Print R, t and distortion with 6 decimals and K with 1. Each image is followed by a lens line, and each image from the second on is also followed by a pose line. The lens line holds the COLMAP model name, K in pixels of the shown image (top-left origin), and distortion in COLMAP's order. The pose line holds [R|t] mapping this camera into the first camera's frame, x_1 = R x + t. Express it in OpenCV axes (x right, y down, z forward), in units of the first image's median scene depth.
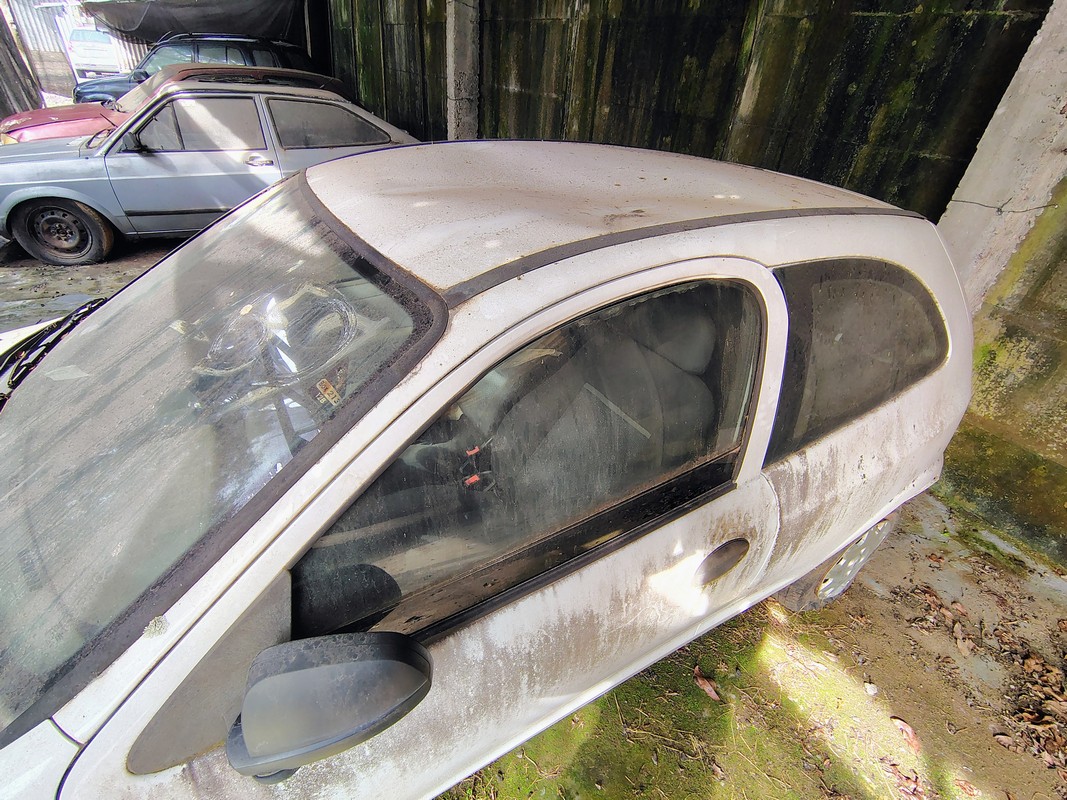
lens RADIAL K [[509.0, 0, 533.5], [0, 509.0, 400.0], [0, 0, 1]] dist [0.002045, -0.000271]
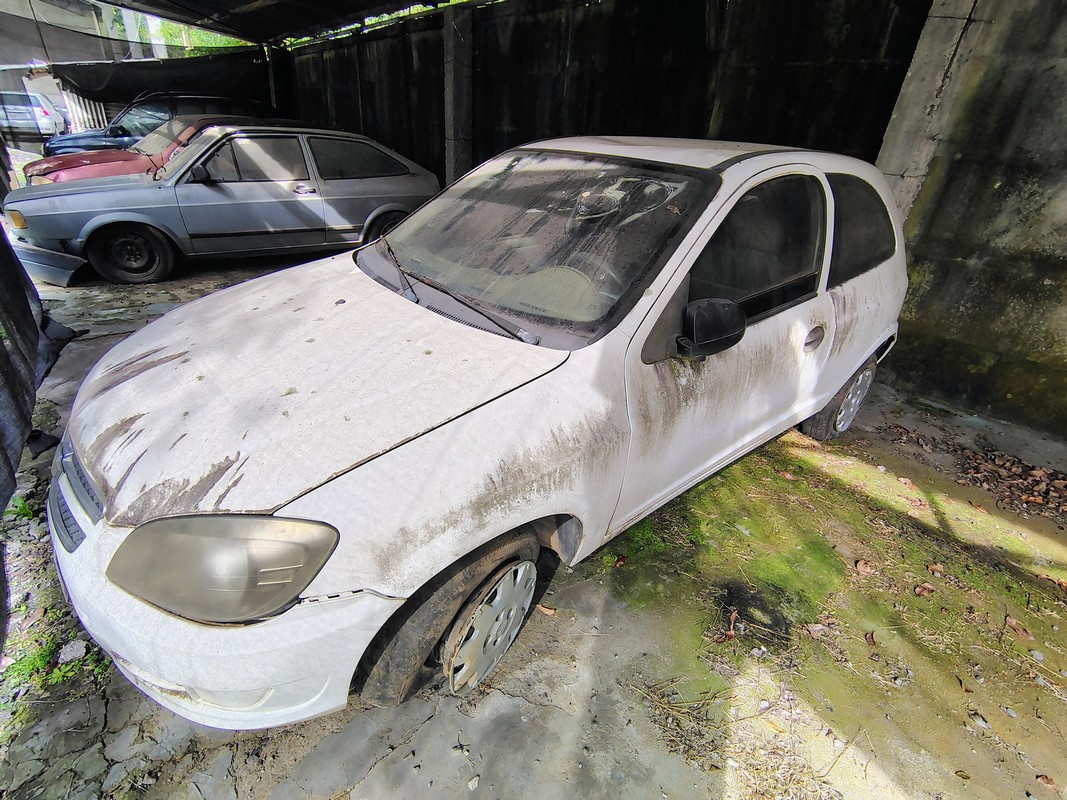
lens RADIAL K [[509.0, 0, 533.5], [0, 509.0, 400.0], [0, 0, 1]] dist [0.002045, -0.000271]
pose [[0.986344, -0.088661, 0.138796, -0.268582], [0.100653, 0.991545, -0.081900, 0.177782], [-0.130362, 0.094752, 0.986929, -0.190118]]
